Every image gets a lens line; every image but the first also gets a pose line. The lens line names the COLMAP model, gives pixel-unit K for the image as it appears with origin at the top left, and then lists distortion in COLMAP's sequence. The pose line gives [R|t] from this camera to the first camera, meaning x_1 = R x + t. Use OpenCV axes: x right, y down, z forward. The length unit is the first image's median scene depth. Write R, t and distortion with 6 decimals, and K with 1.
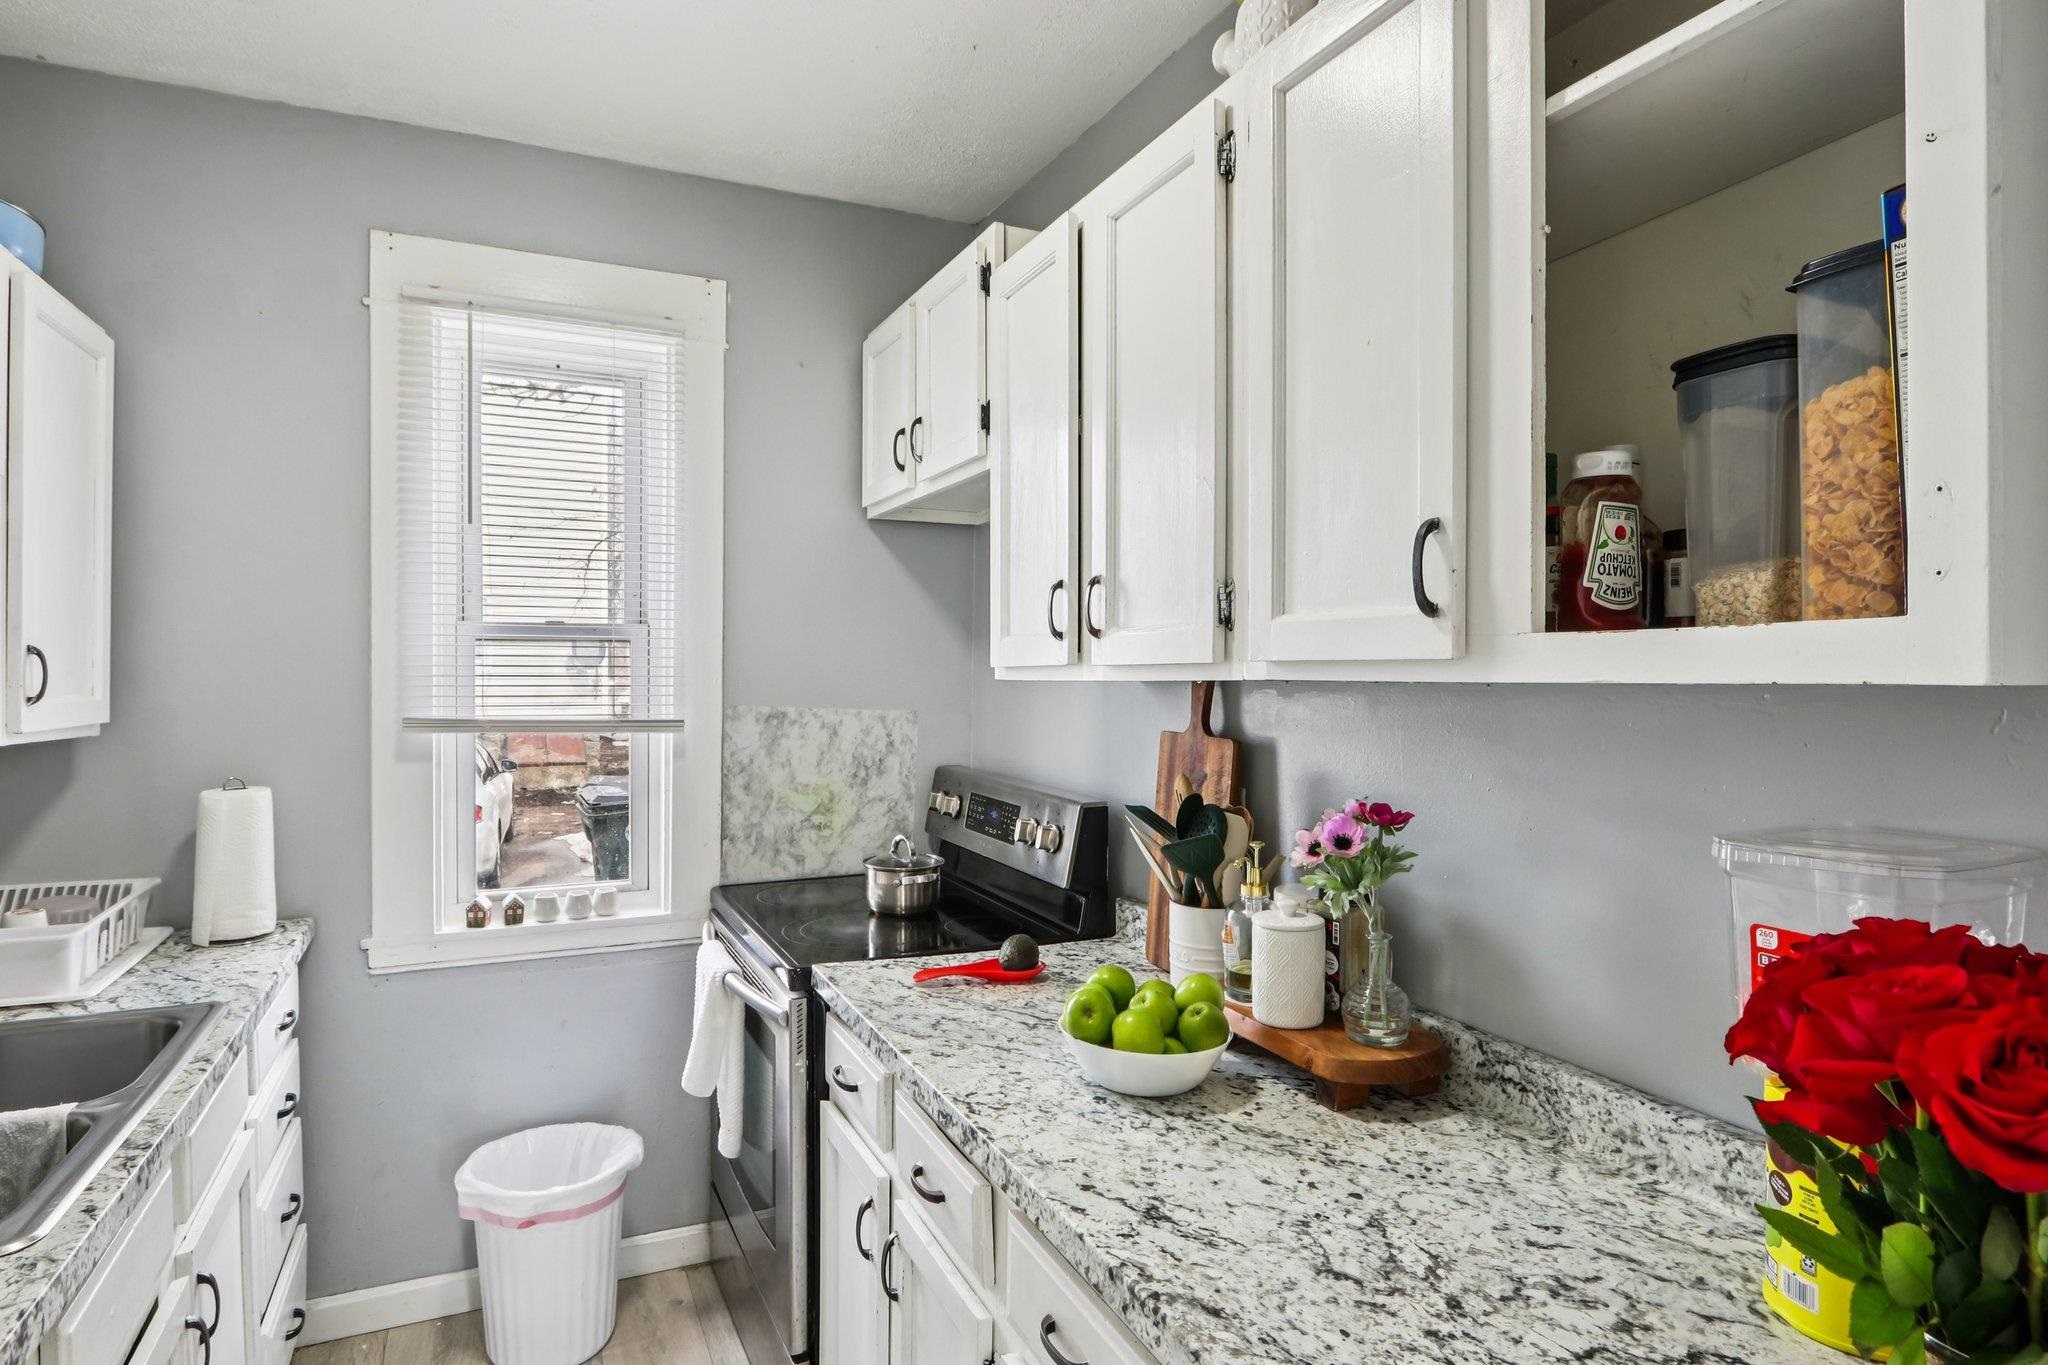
lens RADIAL K [[1129.2, 0, 1021.5], [0, 1129.2, 678.5], [0, 0, 1]] dist [-0.004628, 0.000004]
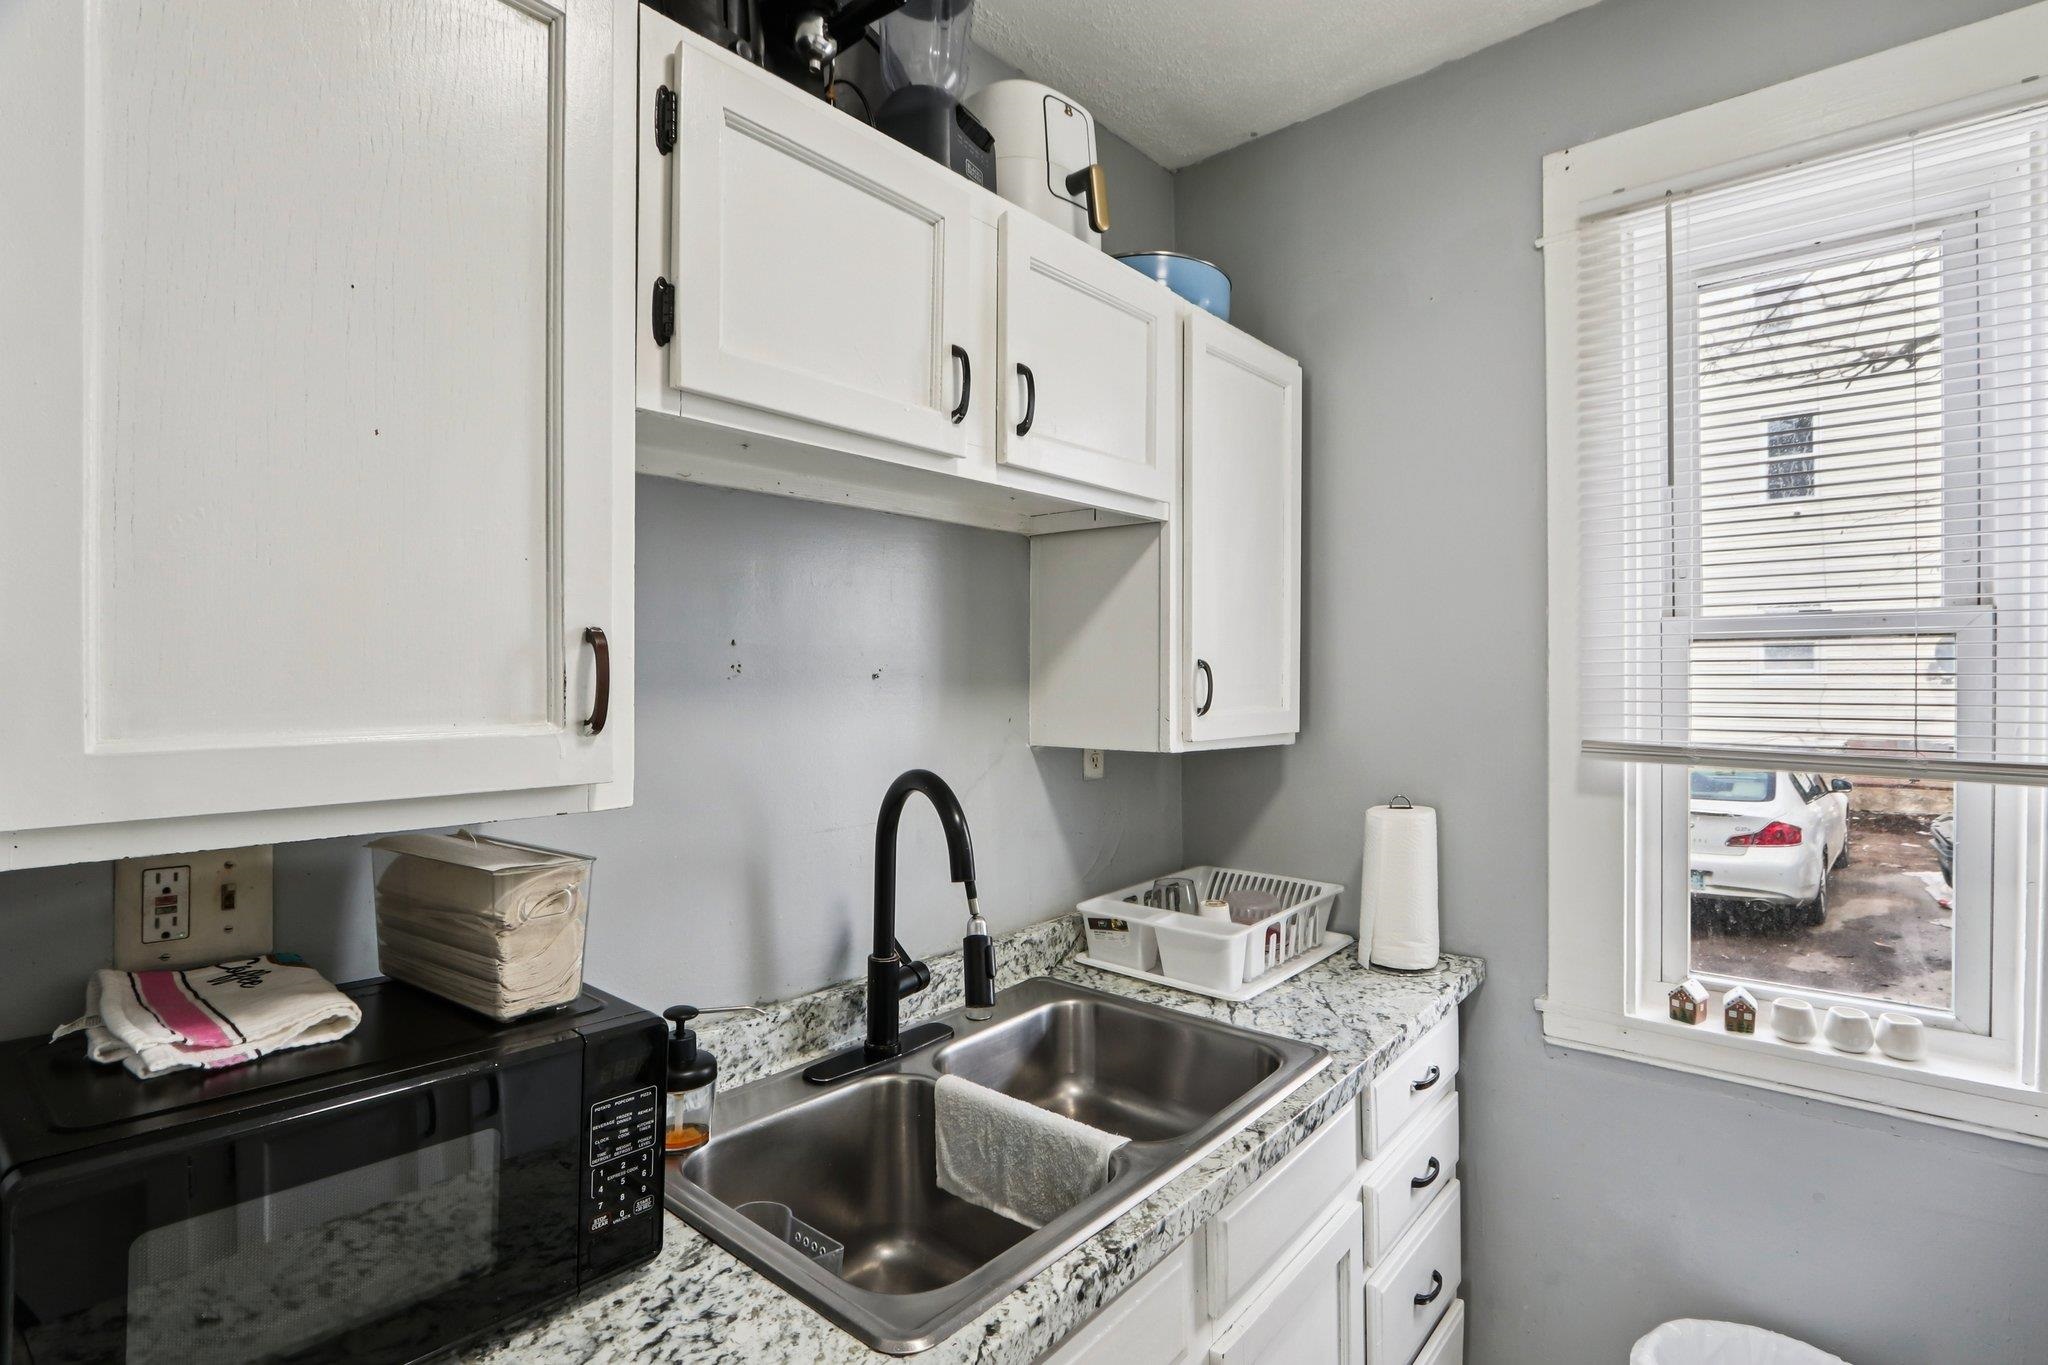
lens RADIAL K [[968.8, 0, 1017.2], [0, 968.8, 687.7], [0, 0, 1]] dist [-0.015105, 0.001978]
pose [[0.405668, 0.005287, -0.914005, -0.081396], [-0.004466, 0.999983, 0.003803, -0.004112], [0.914009, 0.002539, 0.405685, 0.349778]]
